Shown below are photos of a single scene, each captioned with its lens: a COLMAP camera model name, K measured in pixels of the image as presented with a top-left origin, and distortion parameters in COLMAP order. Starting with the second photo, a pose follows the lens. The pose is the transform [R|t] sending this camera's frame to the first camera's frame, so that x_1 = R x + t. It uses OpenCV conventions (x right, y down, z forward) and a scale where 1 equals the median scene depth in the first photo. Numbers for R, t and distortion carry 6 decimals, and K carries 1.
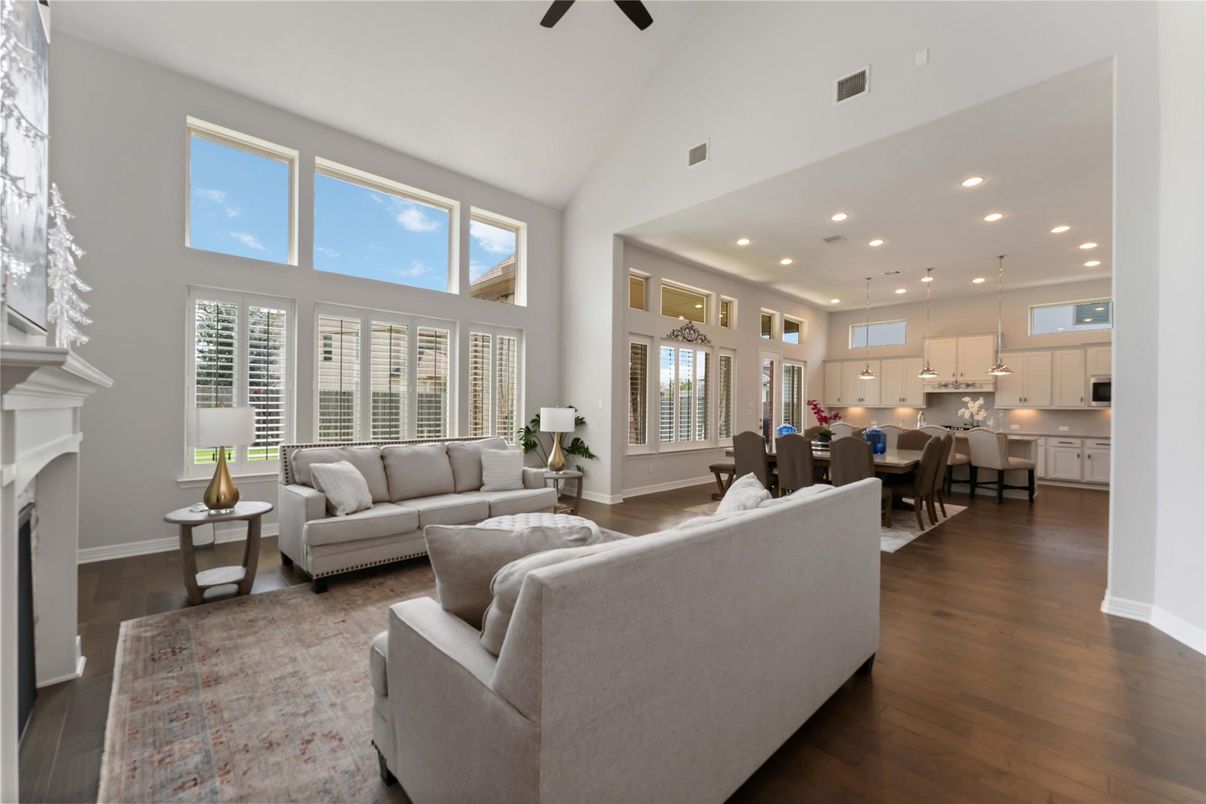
lens RADIAL K [[481.6, 0, 603.0], [0, 481.6, 402.0], [0, 0, 1]] dist [-0.000740, -0.000094]
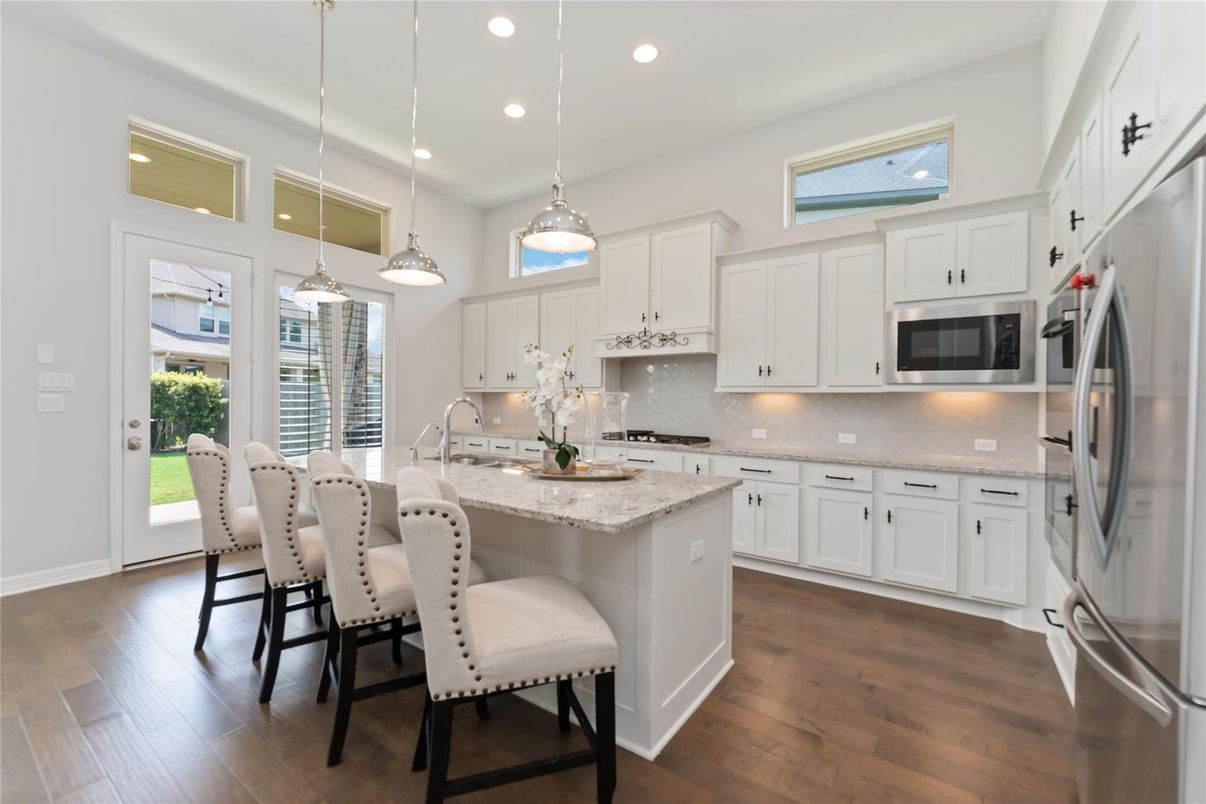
lens RADIAL K [[498.7, 0, 603.0], [0, 498.7, 402.0], [0, 0, 1]] dist [0.000225, 0.000006]
pose [[0.981490, -0.003210, 0.191488, 0.630345], [0.000820, 0.999921, 0.012558, 0.016338], [-0.191513, -0.012168, 0.981415, 0.580852]]
